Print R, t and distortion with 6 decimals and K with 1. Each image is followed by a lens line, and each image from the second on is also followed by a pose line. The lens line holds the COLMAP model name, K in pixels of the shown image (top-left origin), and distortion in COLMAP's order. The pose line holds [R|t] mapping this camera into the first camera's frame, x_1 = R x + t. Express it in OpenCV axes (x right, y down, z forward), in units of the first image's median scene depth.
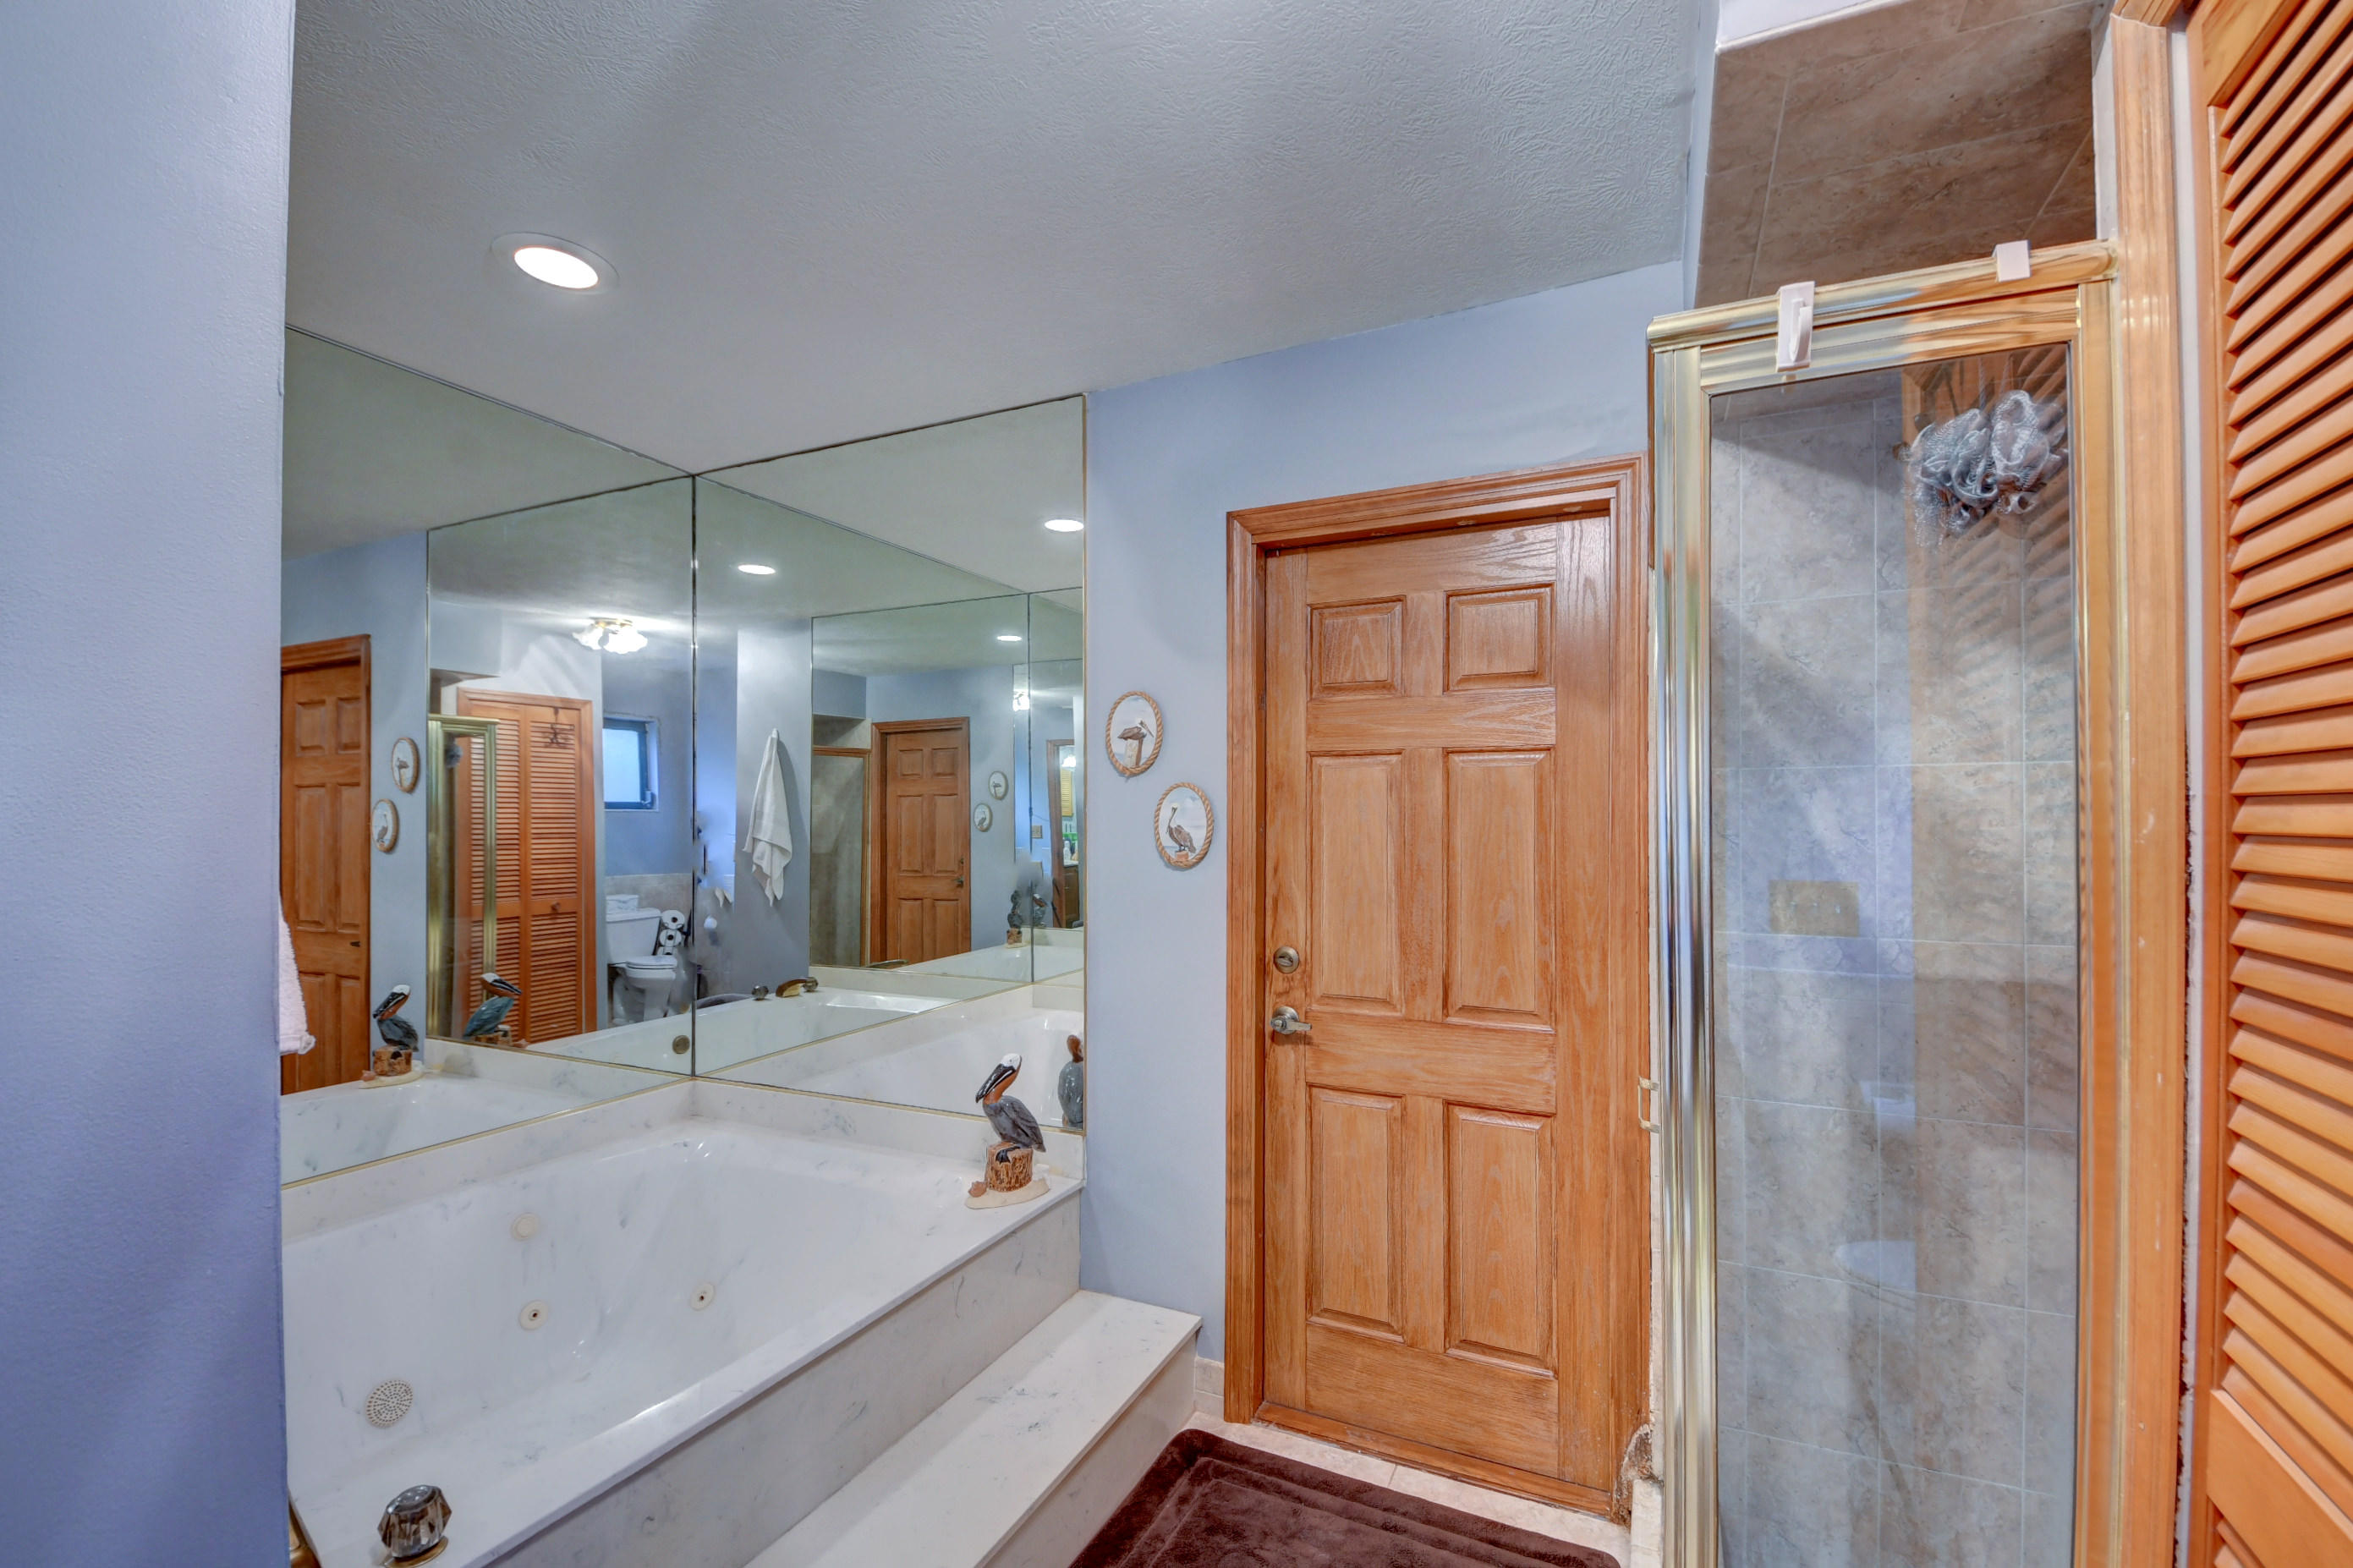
lens RADIAL K [[978.4, 0, 1176.4], [0, 978.4, 807.5], [0, 0, 1]] dist [0.036881, -0.025482]
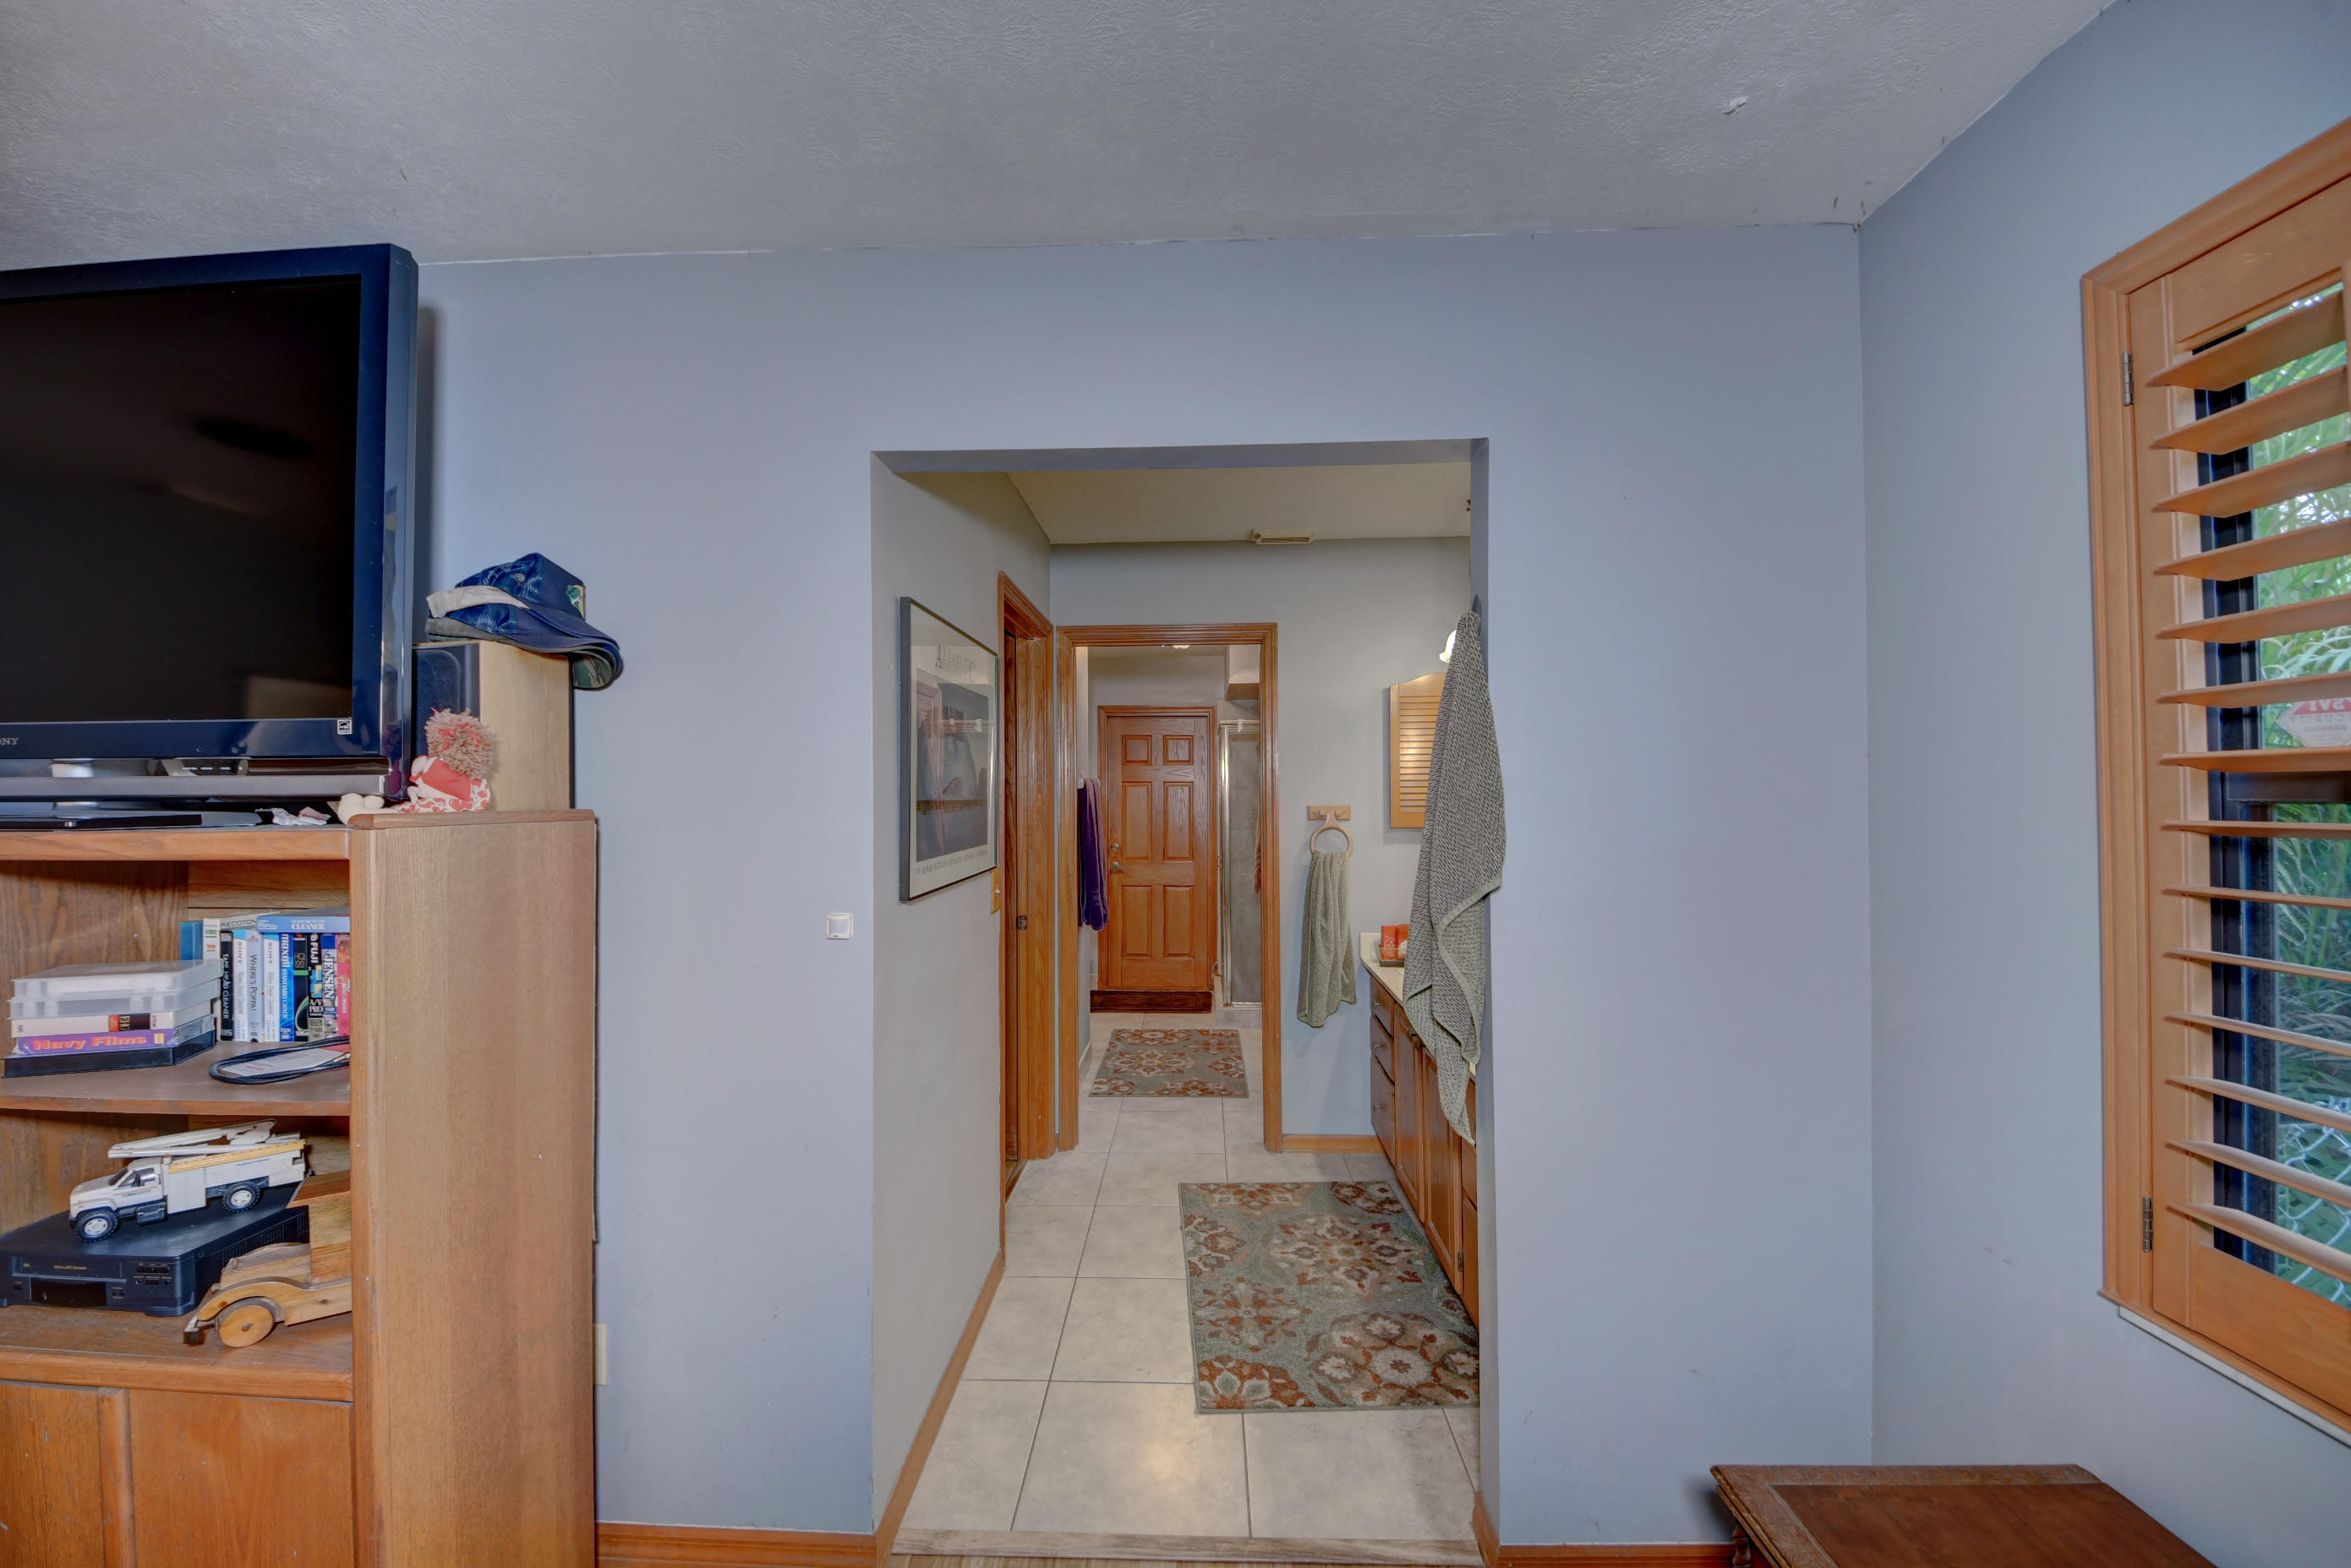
lens RADIAL K [[910.1, 0, 1175.4], [0, 910.1, 786.7], [0, 0, 1]] dist [0.042142, -0.025572]
pose [[0.912433, -0.001508, 0.409223, -0.960081], [0.000450, 0.999996, 0.002681, -0.049401], [-0.409225, -0.002262, 0.912430, -1.853388]]
